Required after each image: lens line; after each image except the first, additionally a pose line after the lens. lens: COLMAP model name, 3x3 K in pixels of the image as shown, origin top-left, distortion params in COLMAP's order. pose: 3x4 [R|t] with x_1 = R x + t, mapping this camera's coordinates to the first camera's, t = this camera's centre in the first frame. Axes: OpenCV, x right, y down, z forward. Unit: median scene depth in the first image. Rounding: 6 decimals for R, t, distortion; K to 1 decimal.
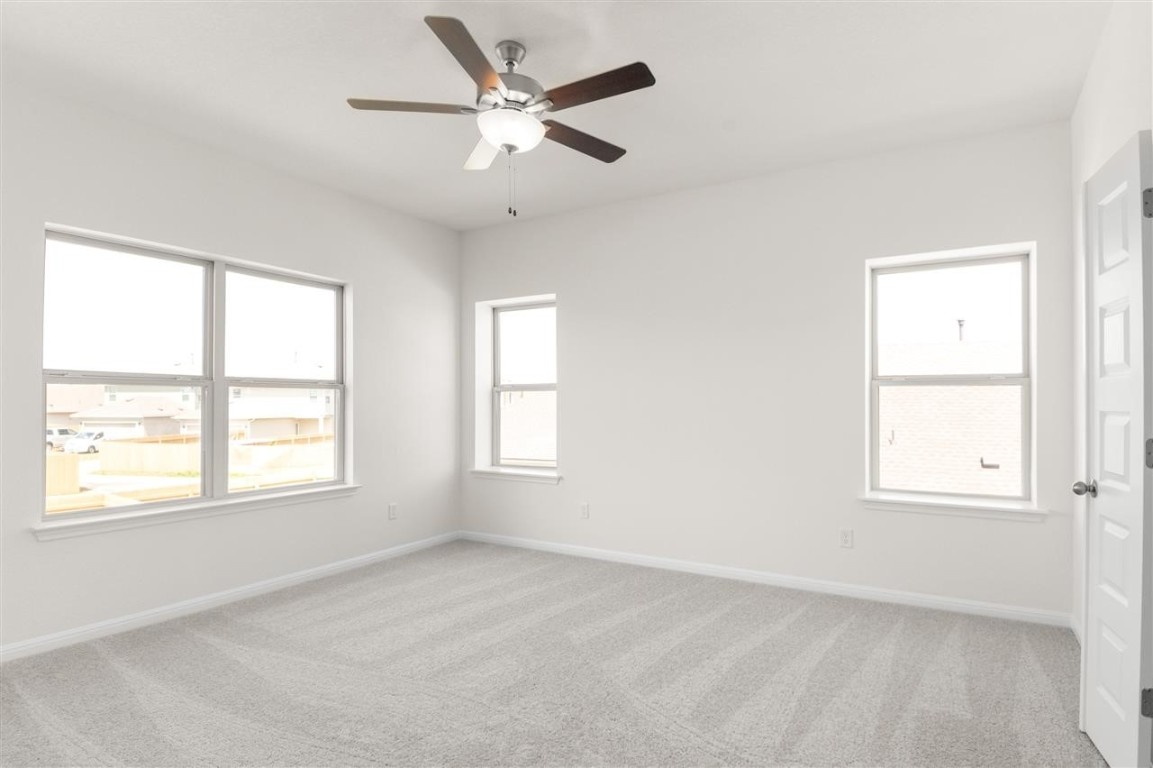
lens RADIAL K [[617.2, 0, 605.1], [0, 617.2, 402.1], [0, 0, 1]] dist [0.020925, -0.040647]
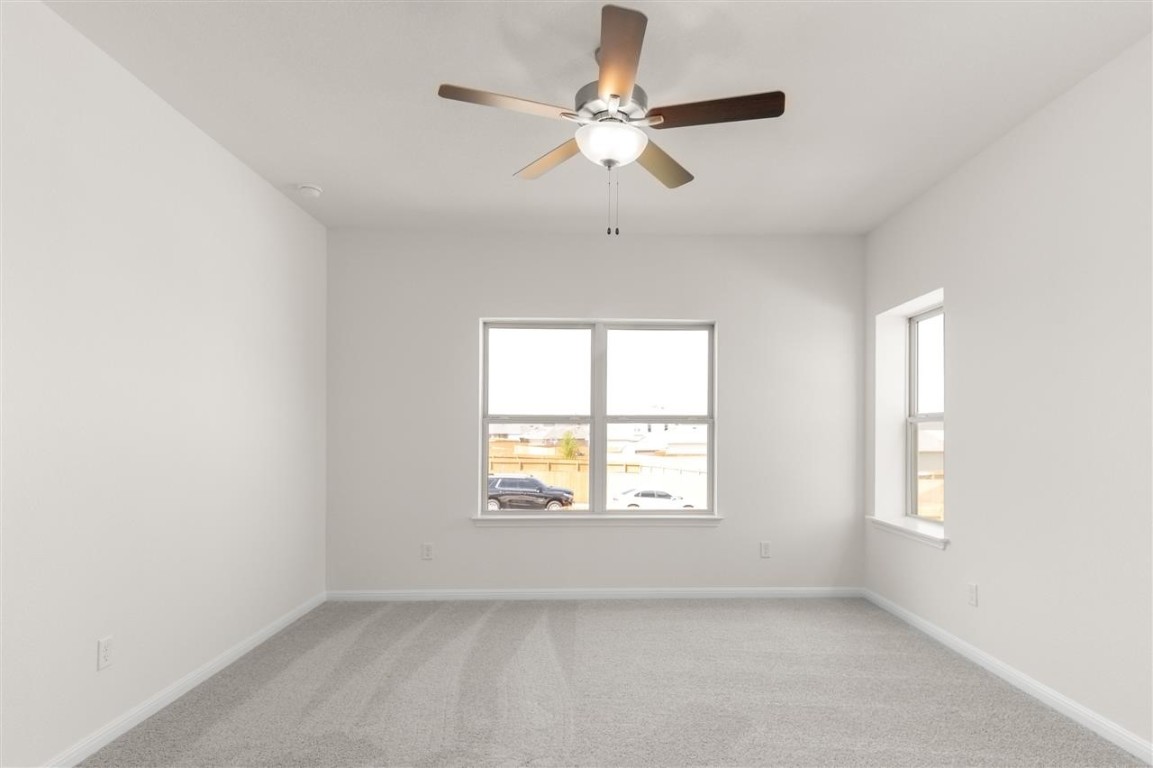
lens RADIAL K [[616.6, 0, 578.6], [0, 616.6, 435.0], [0, 0, 1]] dist [0.025460, -0.000472]
pose [[0.513147, 0.000081, -0.858300, 0.355508], [-0.000757, 1.000000, -0.000358, -0.001105], [0.858300, 0.000834, 0.513147, 0.275999]]
